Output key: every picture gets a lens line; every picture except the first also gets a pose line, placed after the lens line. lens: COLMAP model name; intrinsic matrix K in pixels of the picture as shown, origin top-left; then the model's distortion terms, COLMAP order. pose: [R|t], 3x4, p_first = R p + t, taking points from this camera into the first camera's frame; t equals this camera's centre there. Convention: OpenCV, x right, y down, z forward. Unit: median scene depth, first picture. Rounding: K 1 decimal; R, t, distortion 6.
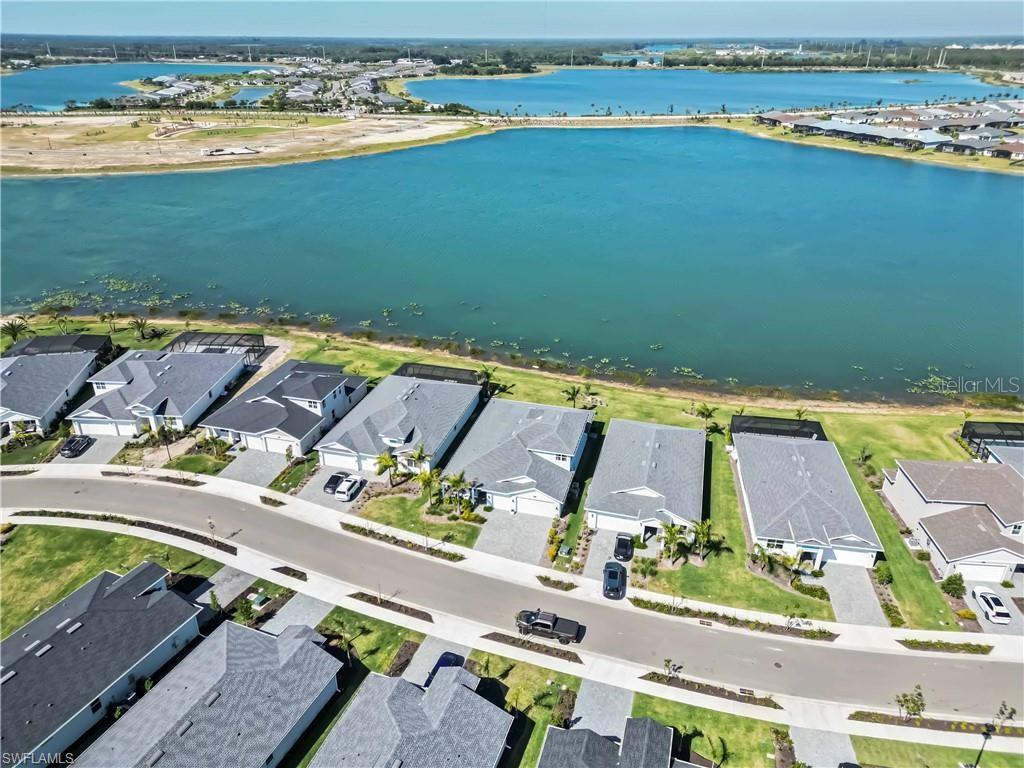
lens RADIAL K [[709.8, 0, 509.0], [0, 709.8, 381.5], [0, 0, 1]] dist [0.061672, -0.044400]
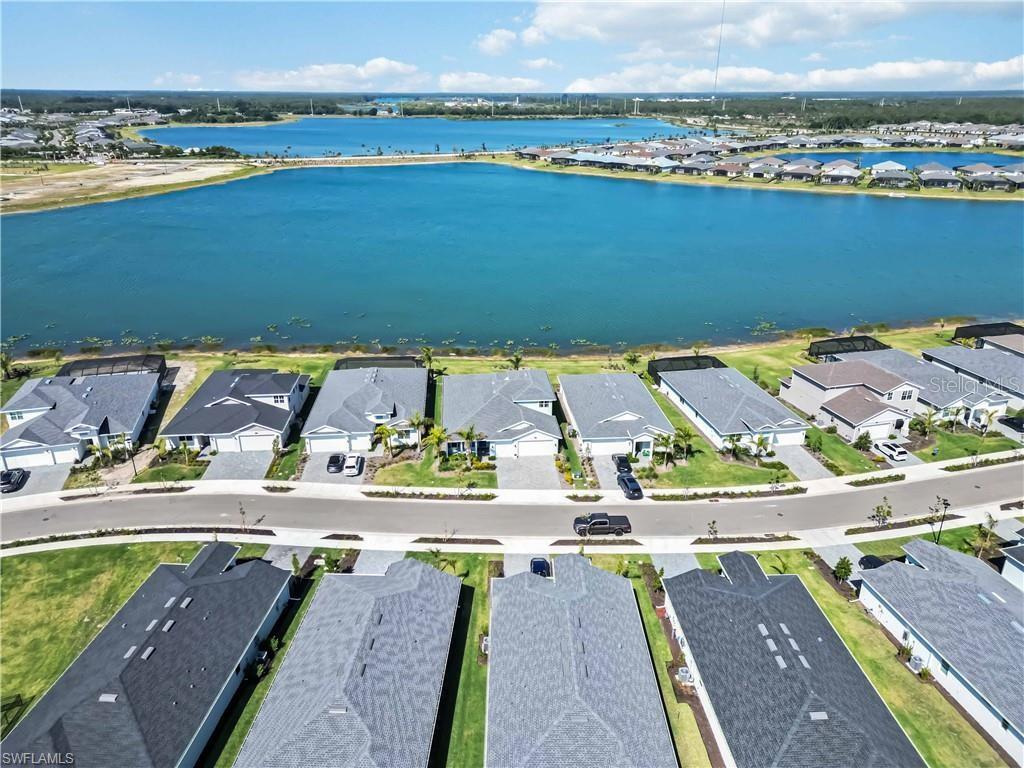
lens RADIAL K [[709.8, 0, 503.2], [0, 709.8, 378.4], [0, 0, 1]] dist [0.061672, -0.044400]
pose [[0.941724, -0.125790, 0.311981, -0.313411], [0.146112, 0.988353, -0.042542, 0.099380], [-0.302996, 0.085647, 0.949135, -0.045037]]
